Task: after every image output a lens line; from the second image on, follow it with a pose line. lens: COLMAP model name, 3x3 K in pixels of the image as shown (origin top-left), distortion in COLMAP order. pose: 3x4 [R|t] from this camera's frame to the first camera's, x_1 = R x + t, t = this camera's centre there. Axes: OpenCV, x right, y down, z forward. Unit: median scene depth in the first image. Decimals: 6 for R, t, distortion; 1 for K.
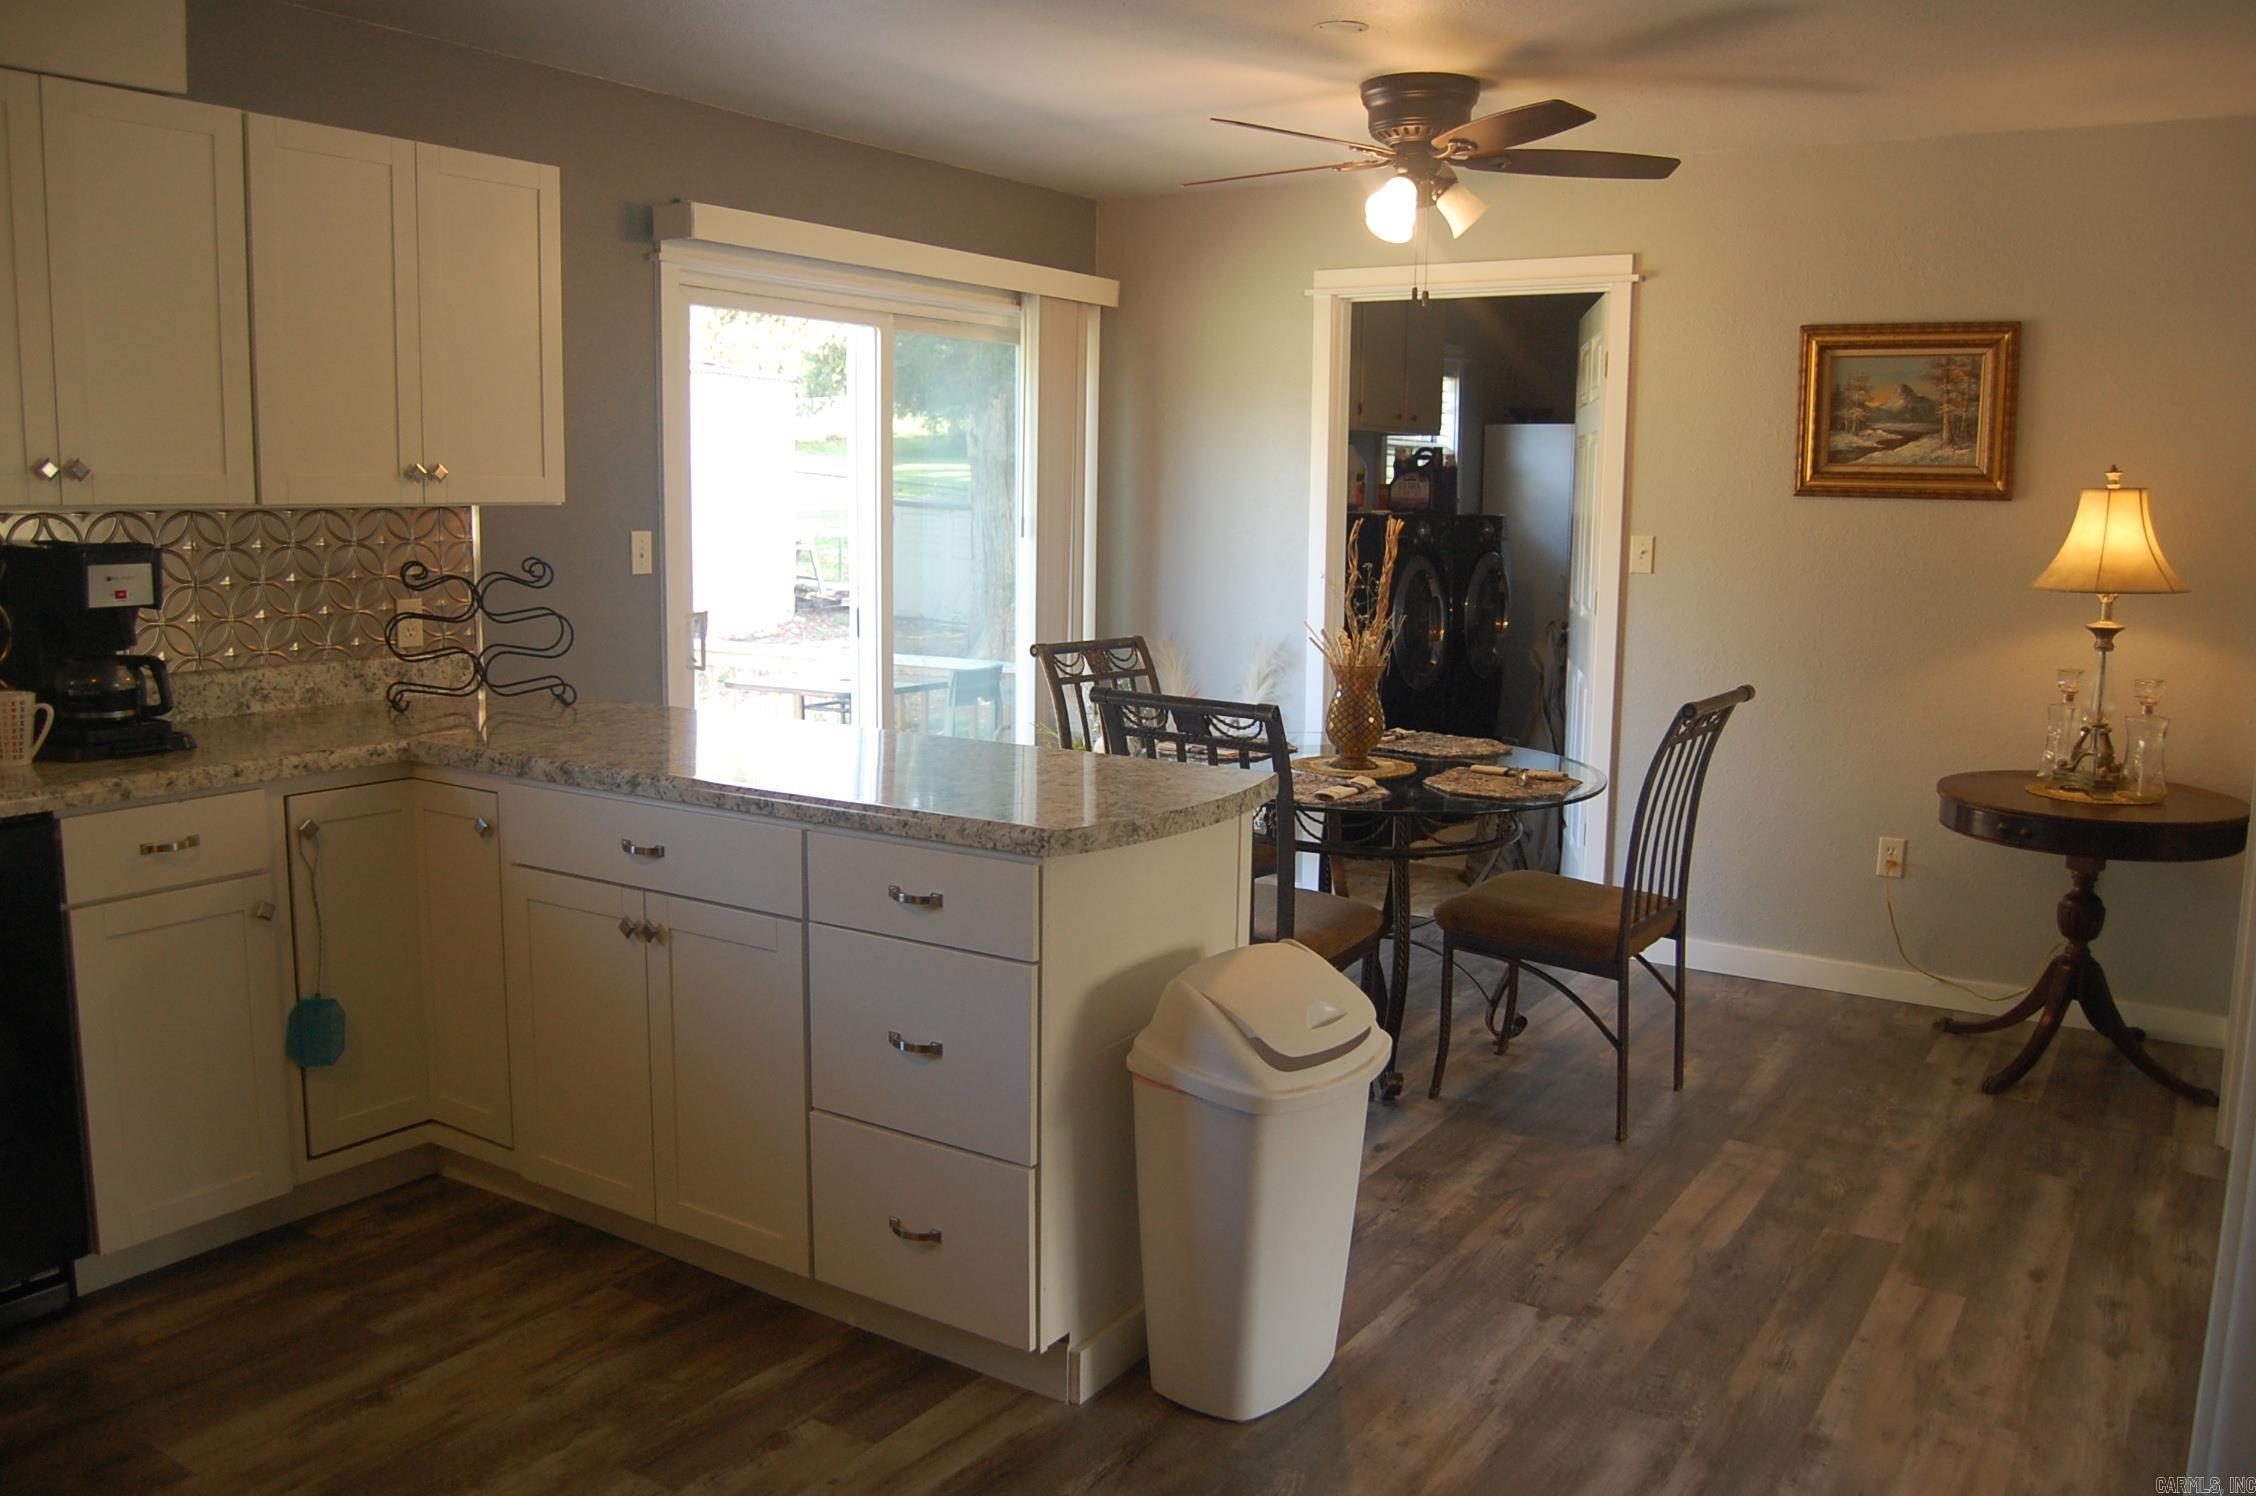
lens RADIAL K [[1773.3, 0, 1124.1], [0, 1773.3, 738.6], [0, 0, 1]] dist [-0.099389, 0.042923]
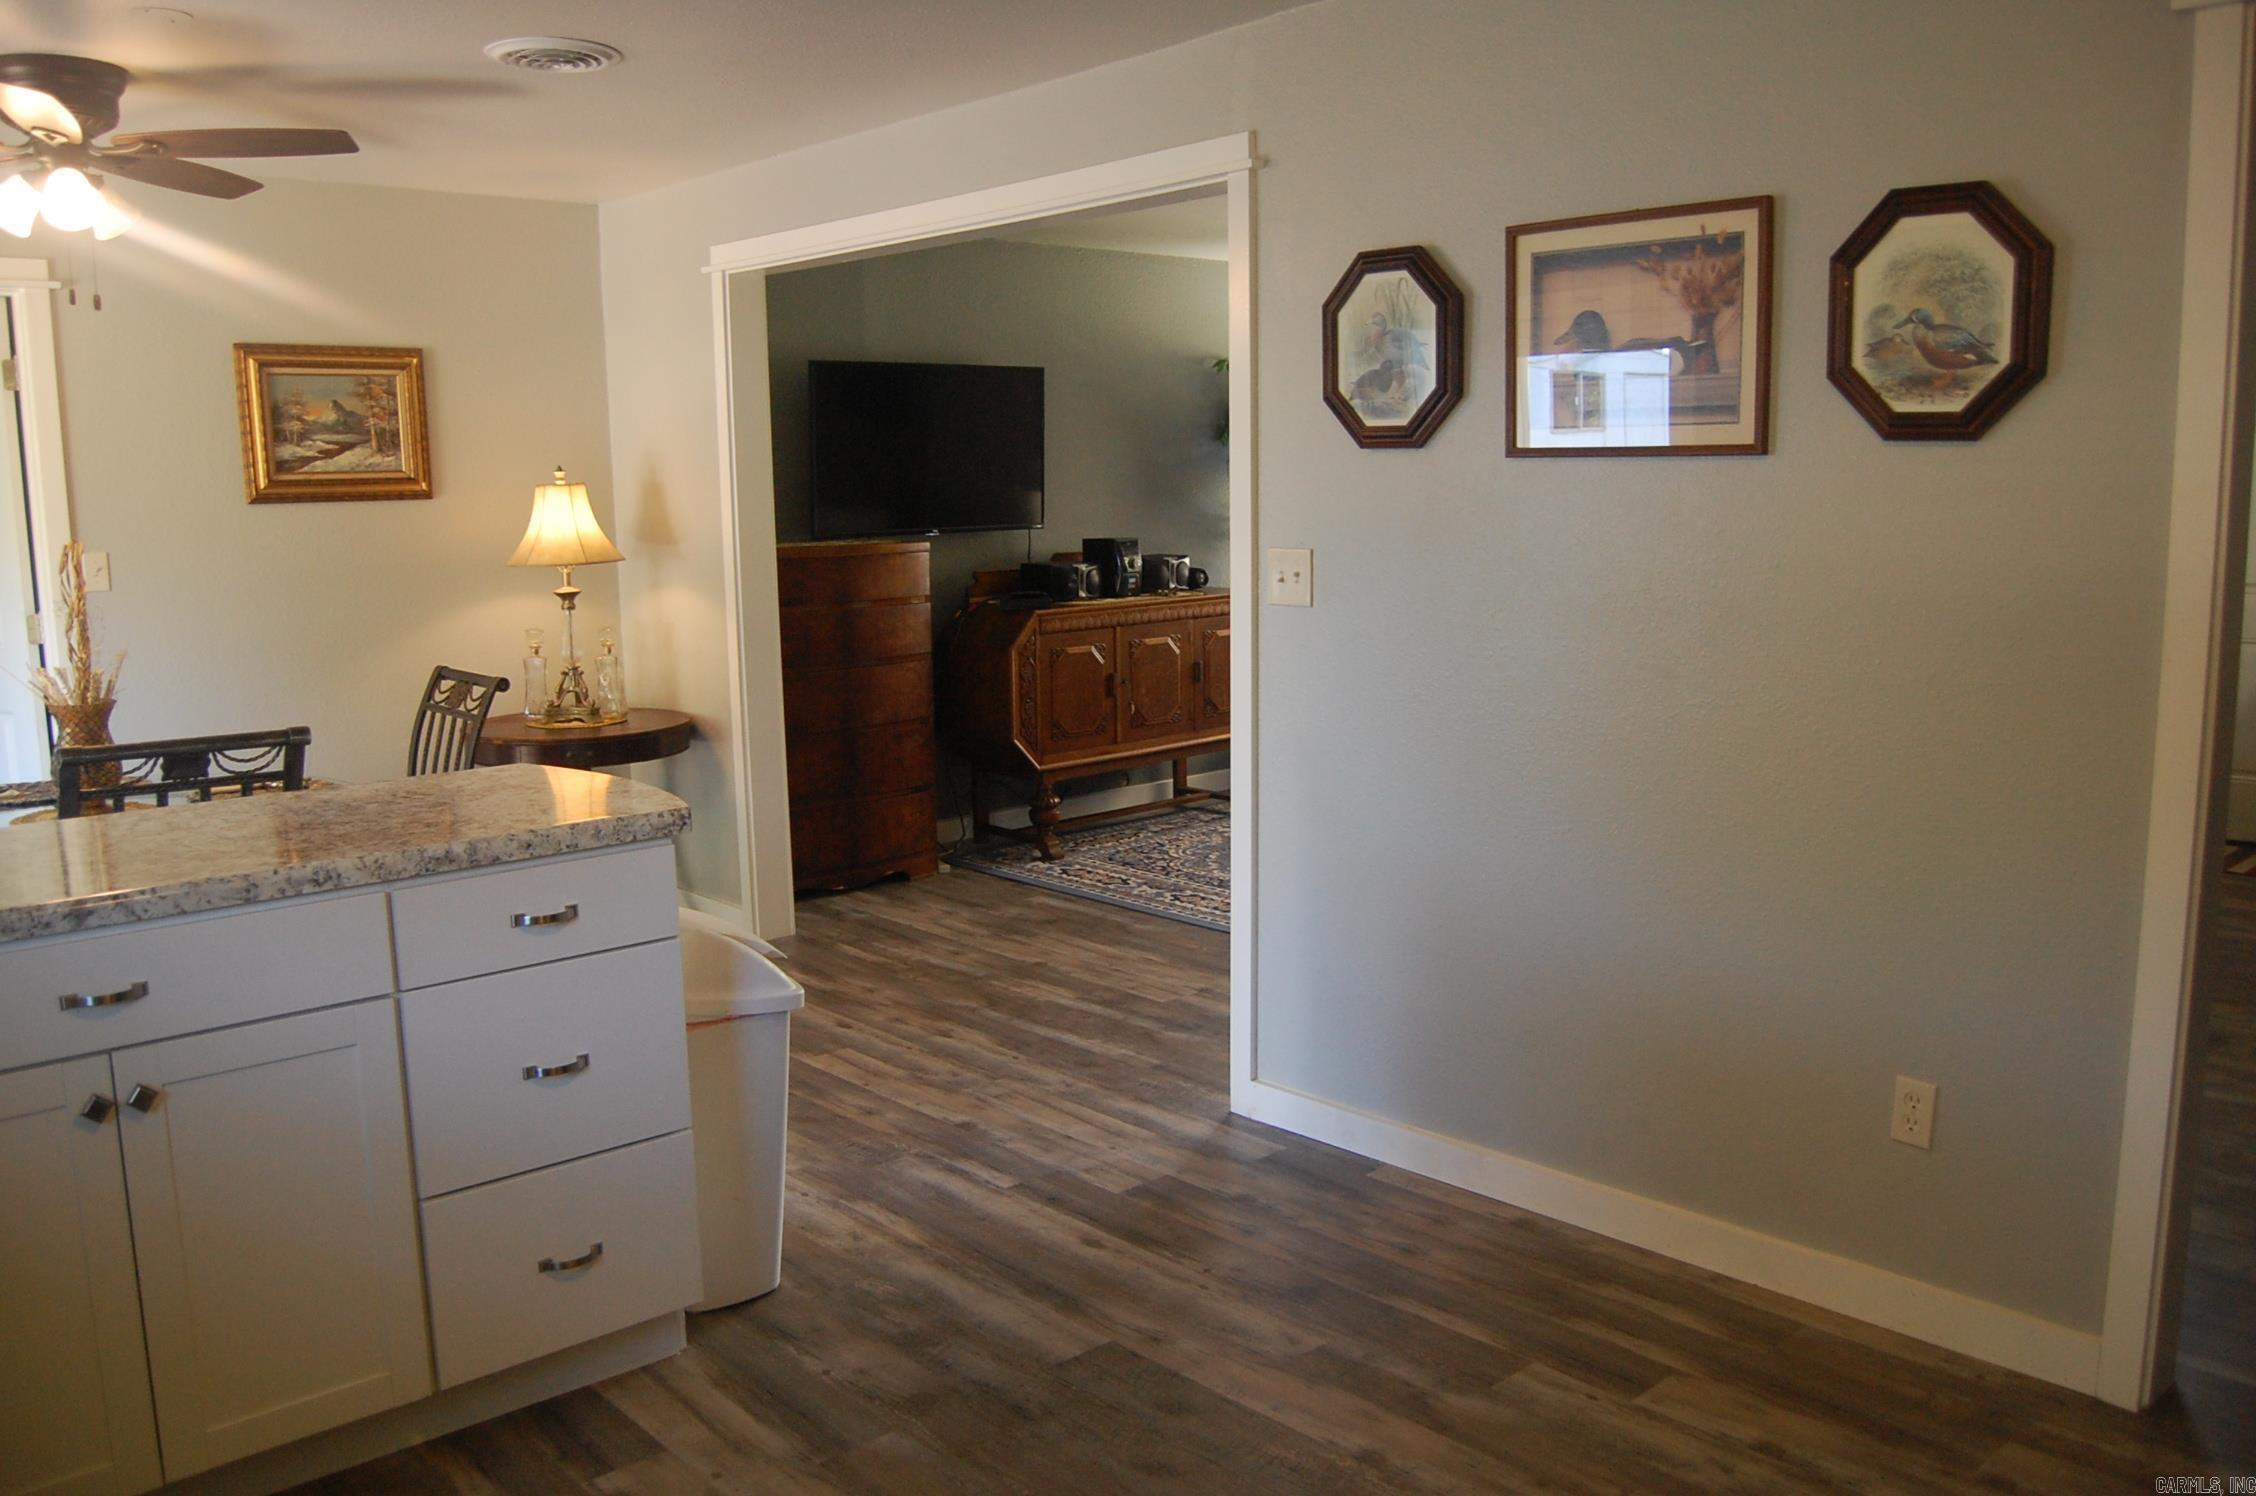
lens RADIAL K [[1773.3, 0, 1113.4], [0, 1773.3, 748.2], [0, 0, 1]] dist [-0.099389, 0.042923]
pose [[0.254831, -0.157527, 0.954068, -0.601419], [0.157810, 0.980189, 0.119689, -0.043271], [-0.954022, 0.120061, 0.274642, 0.269243]]
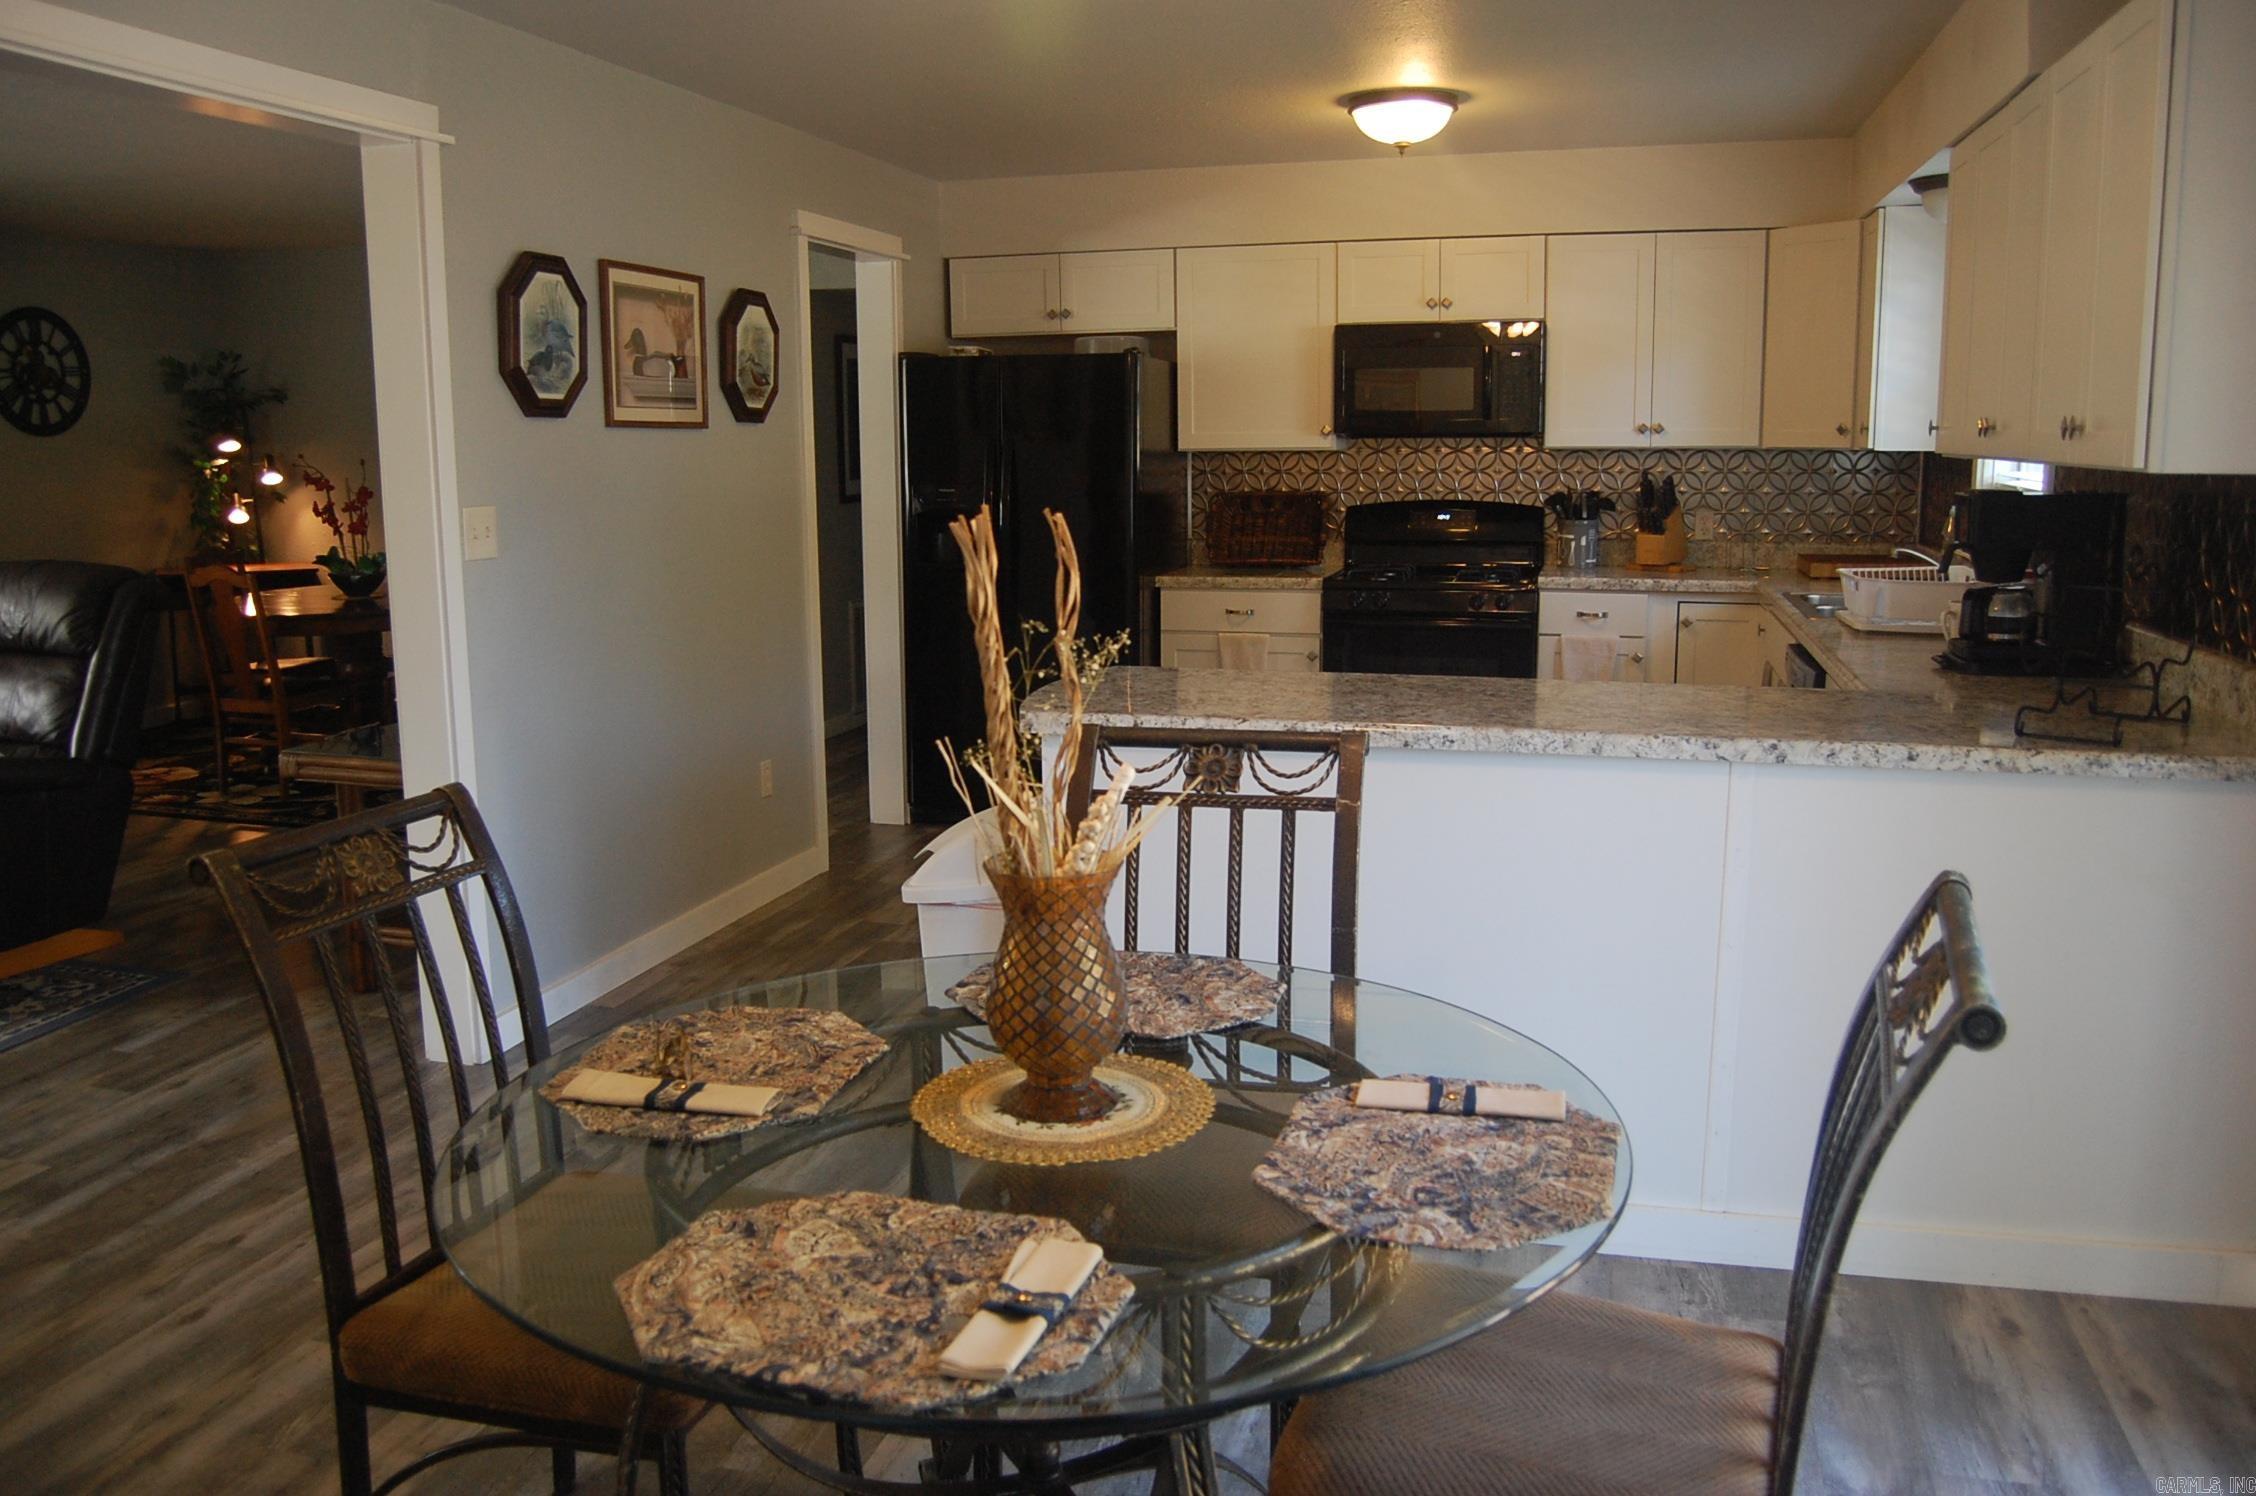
lens RADIAL K [[1773.3, 0, 1112.8], [0, 1773.3, 752.2], [0, 0, 1]] dist [-0.099389, 0.042923]
pose [[-0.953176, 0.049763, -0.298295, 0.250243], [-0.045987, 0.951047, 0.305605, -0.202036], [0.298901, 0.305013, -0.904226, 1.428522]]
